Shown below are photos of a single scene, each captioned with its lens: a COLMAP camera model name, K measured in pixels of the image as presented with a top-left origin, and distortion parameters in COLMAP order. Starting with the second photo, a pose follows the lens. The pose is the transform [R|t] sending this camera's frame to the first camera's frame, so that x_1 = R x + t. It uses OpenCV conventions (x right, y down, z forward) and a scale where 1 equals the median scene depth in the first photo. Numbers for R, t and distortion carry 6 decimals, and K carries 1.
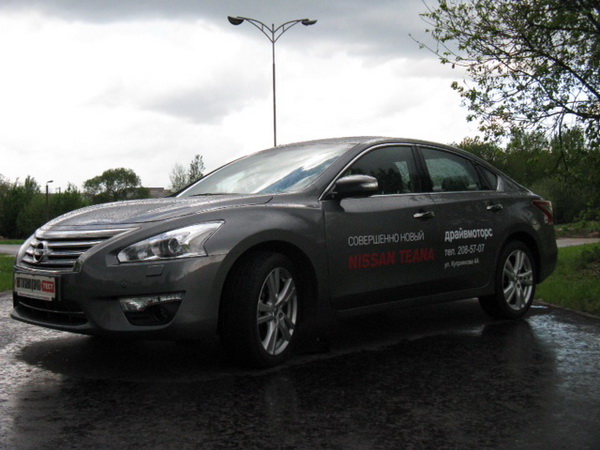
lens RADIAL K [[737.1, 0, 300.0], [0, 737.1, 225.0], [0, 0, 1]] dist [-0.003543, 0.010594]
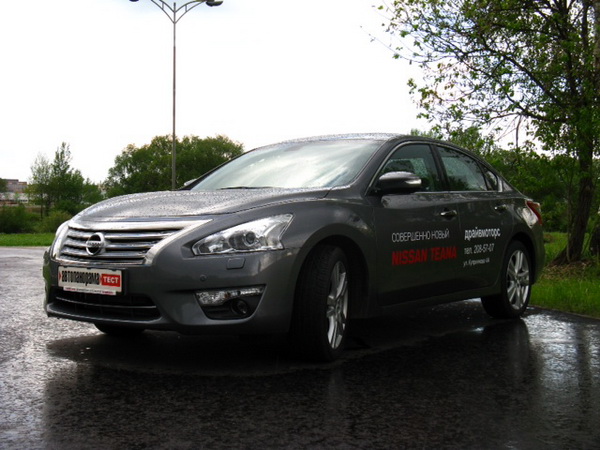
lens RADIAL K [[814.6, 0, 300.9], [0, 814.6, 214.7], [0, 0, 1]] dist [0.025973, 0.000534]
pose [[0.986299, 0.018006, 0.163984, -0.218472], [-0.015631, 0.999754, -0.015764, 0.009140], [-0.164228, 0.012985, 0.986337, -0.070012]]
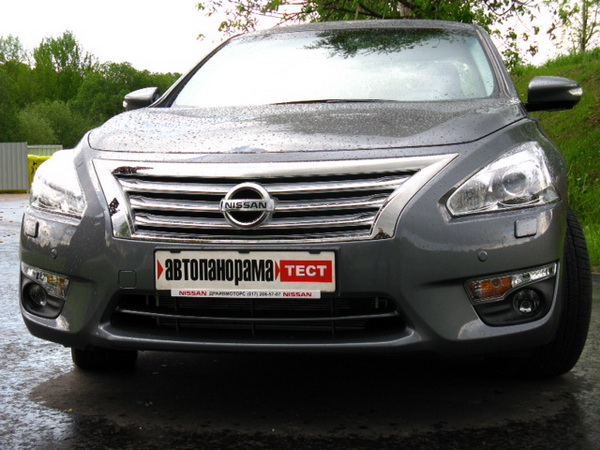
lens RADIAL K [[1050.4, 0, 300.0], [0, 1050.4, 225.0], [0, 0, 1]] dist [0.001086, -0.018766]
pose [[0.812338, -0.042842, 0.581611, -0.611642], [0.012995, 0.998380, 0.055390, 0.009134], [-0.583042, -0.037437, 0.811579, 0.330262]]
